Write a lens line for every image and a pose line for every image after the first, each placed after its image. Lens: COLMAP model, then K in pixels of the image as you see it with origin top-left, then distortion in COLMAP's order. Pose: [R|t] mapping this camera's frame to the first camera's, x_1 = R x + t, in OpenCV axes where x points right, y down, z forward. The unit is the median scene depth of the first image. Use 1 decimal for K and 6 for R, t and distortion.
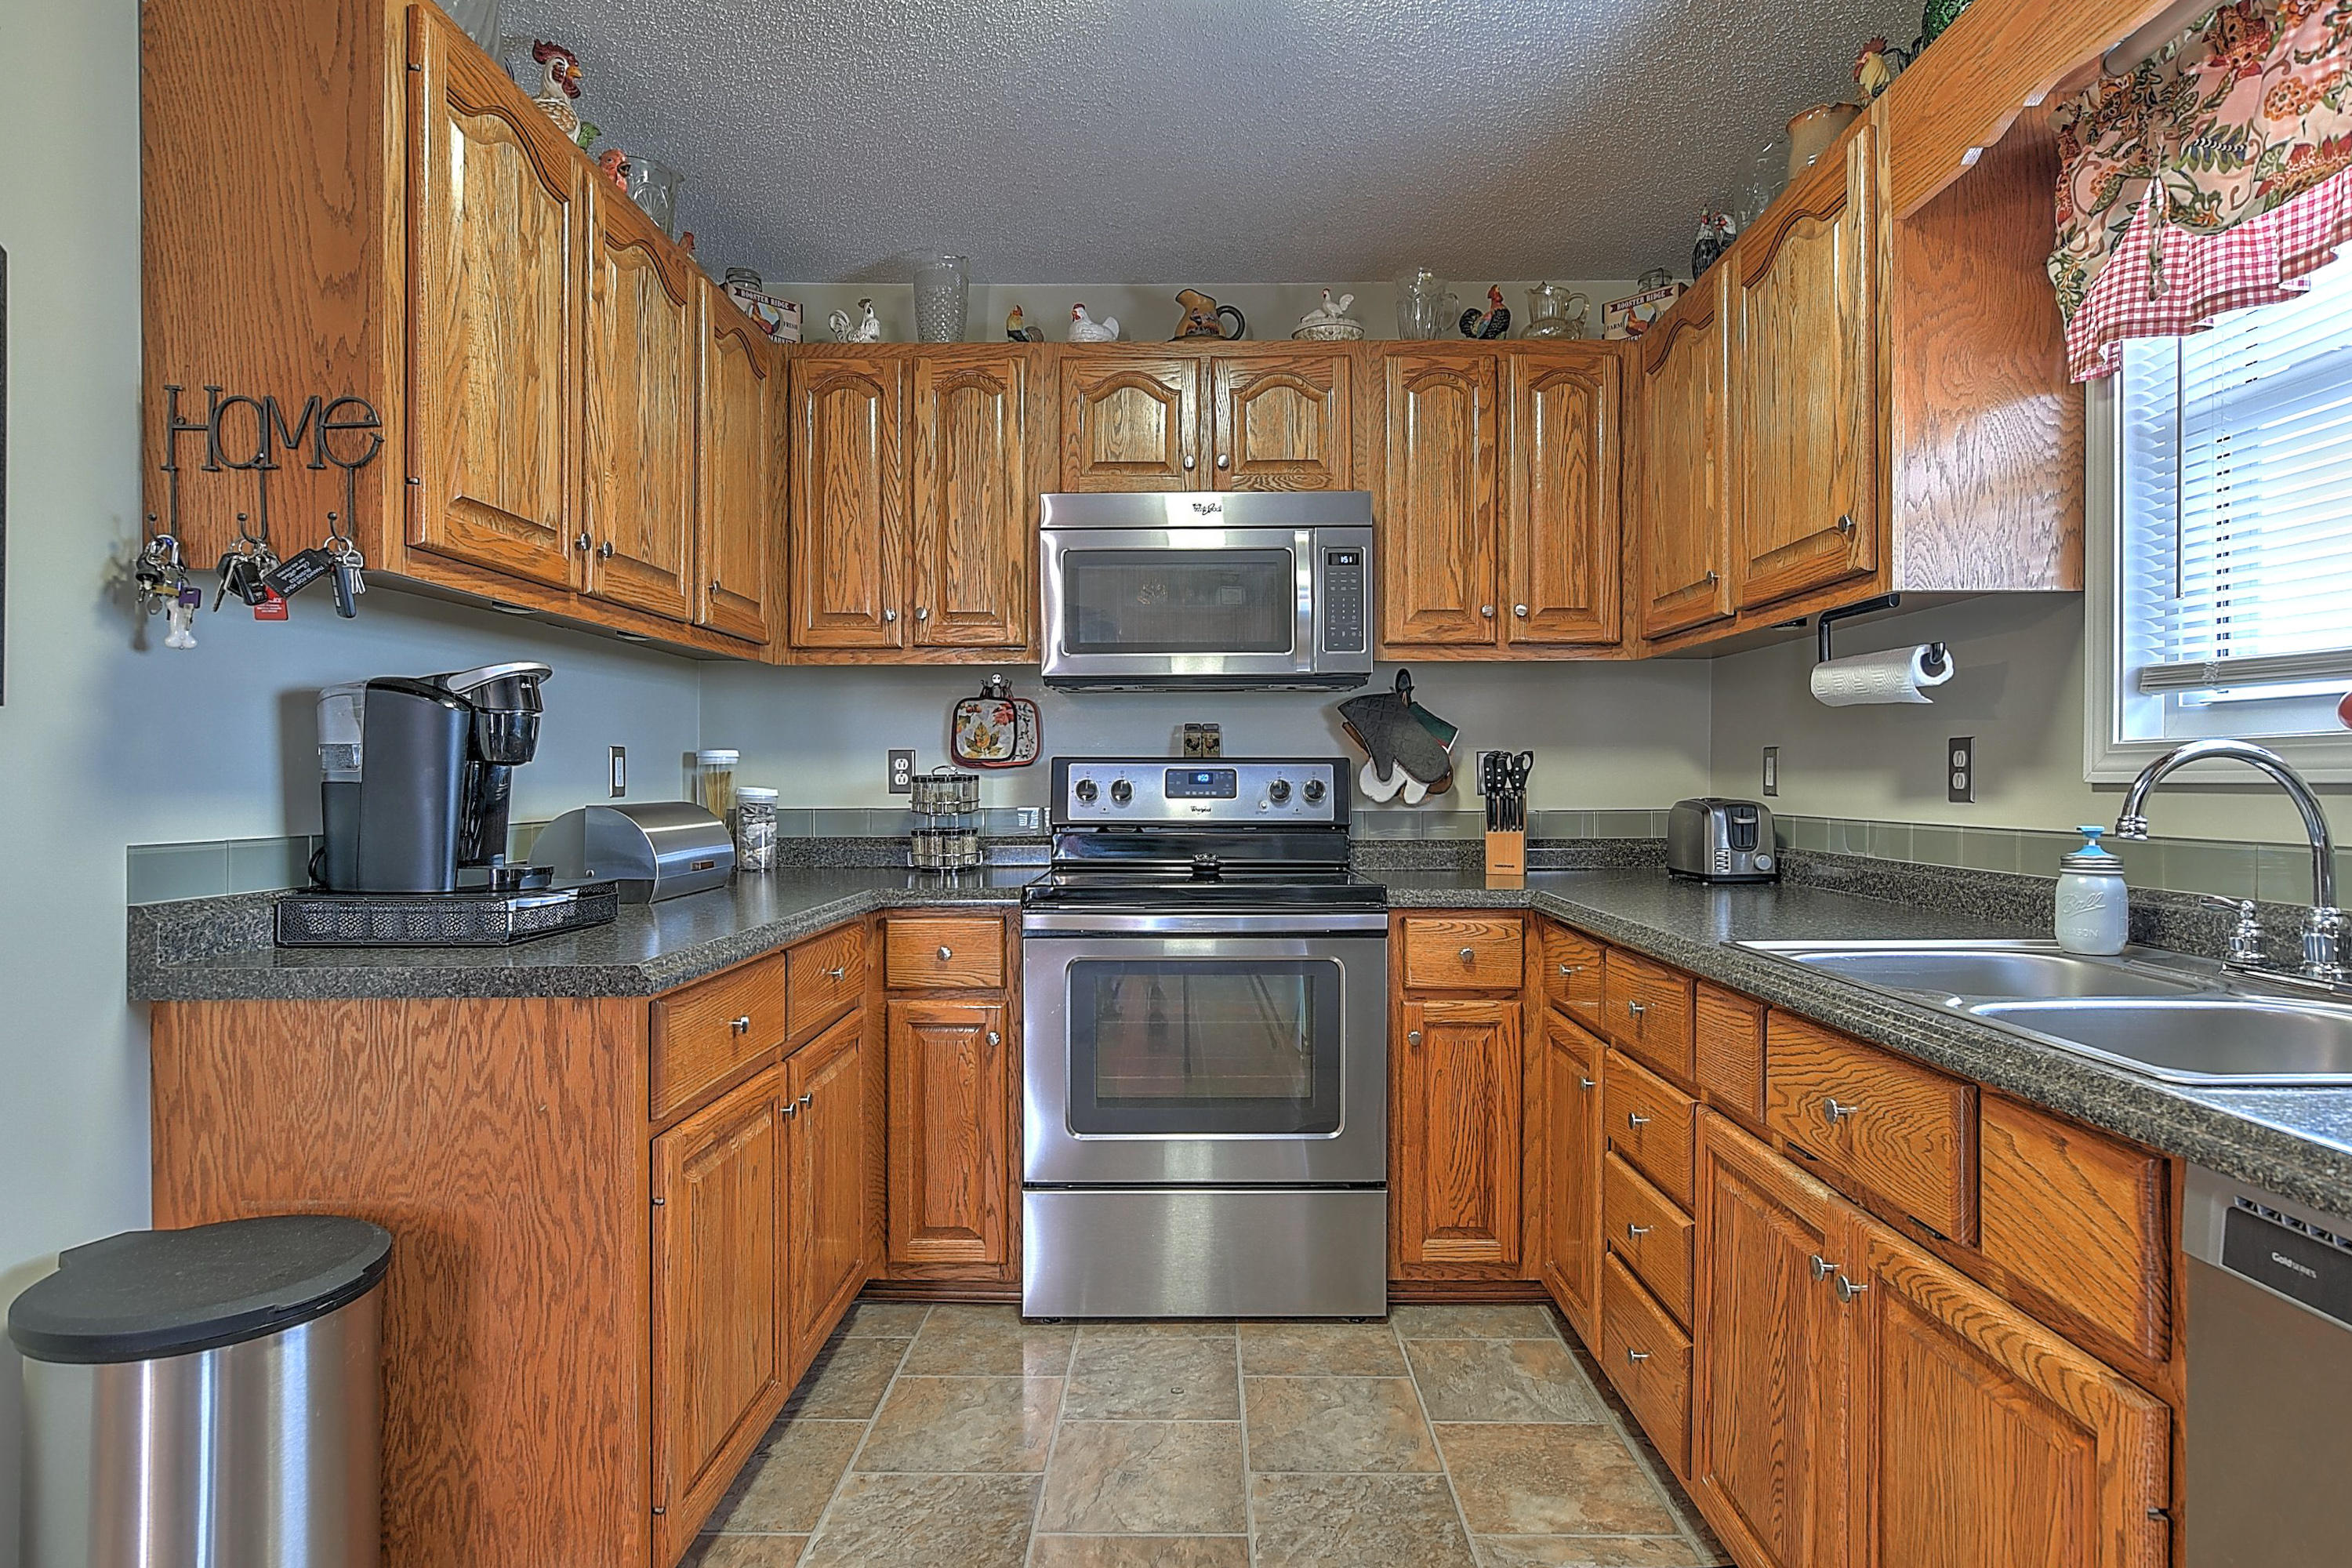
lens RADIAL K [[1233.9, 0, 1165.3], [0, 1233.9, 790.1], [0, 0, 1]] dist [-0.021761, 0.003456]
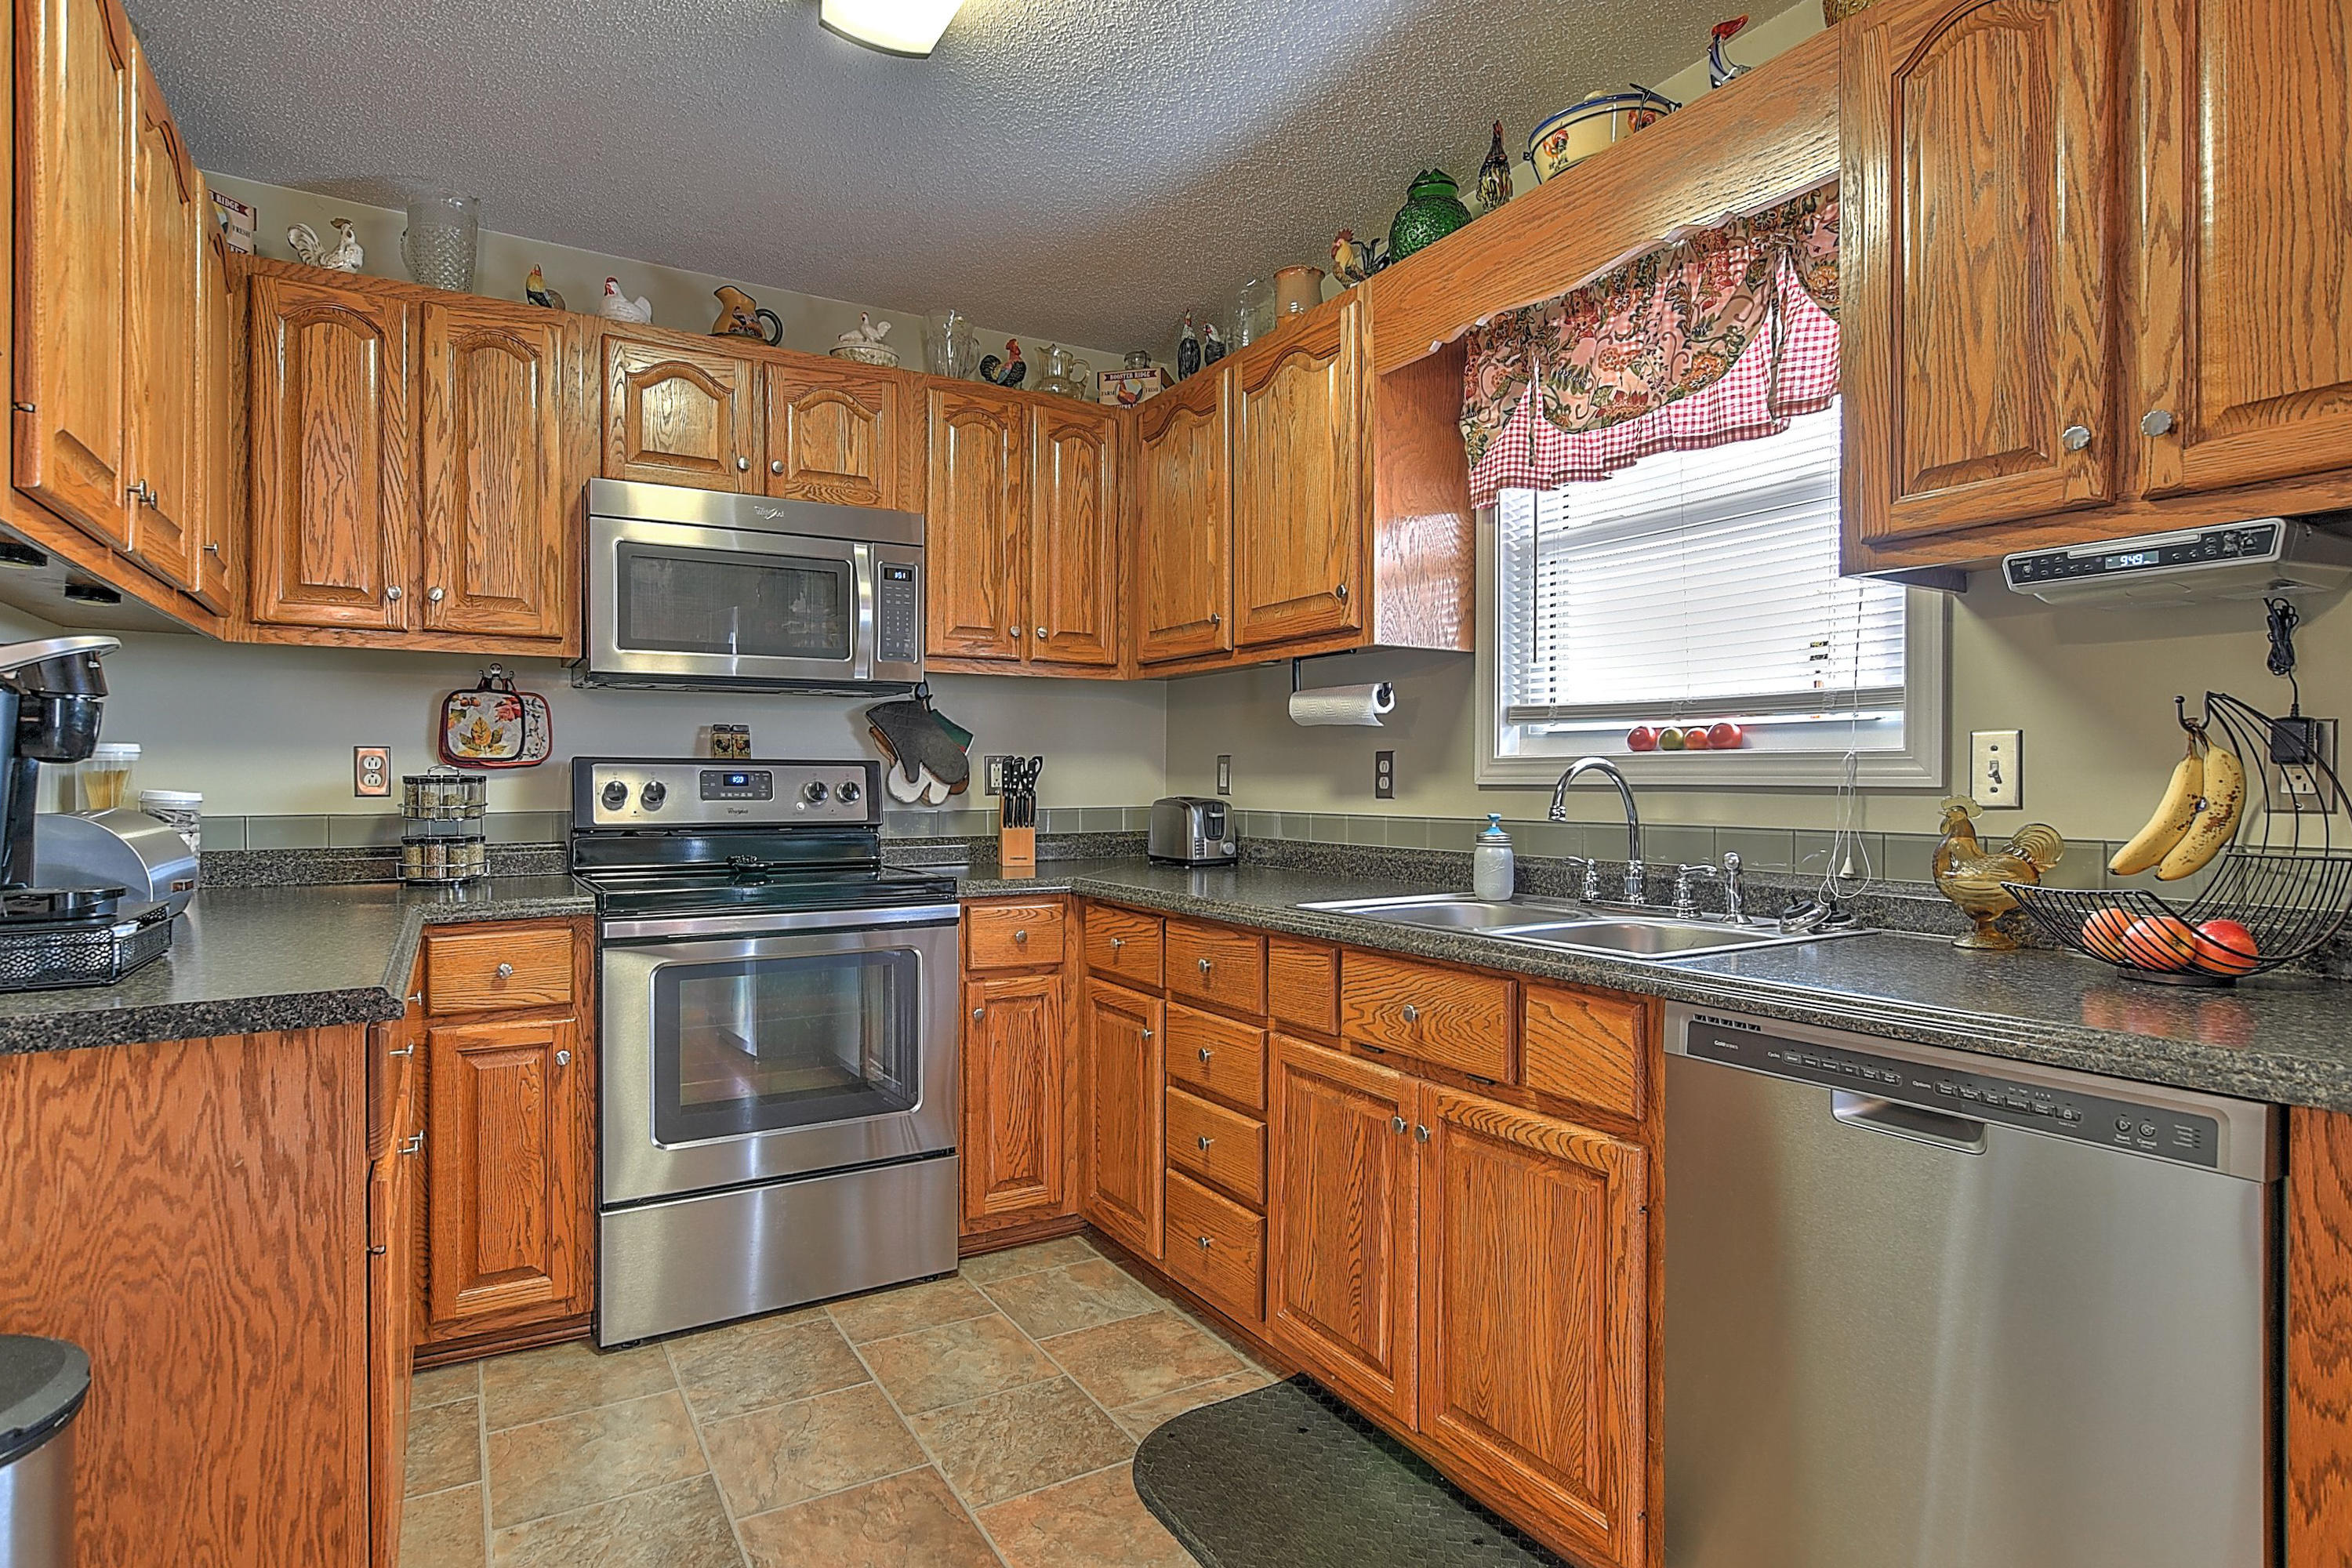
lens RADIAL K [[1233.9, 0, 1212.1], [0, 1233.9, 795.9], [0, 0, 1]] dist [-0.021761, 0.003456]
pose [[0.841940, -0.004824, 0.539549, -0.253433], [0.002492, 0.999984, 0.005053, -0.000749], [-0.539565, -0.002910, 0.841939, -0.055761]]
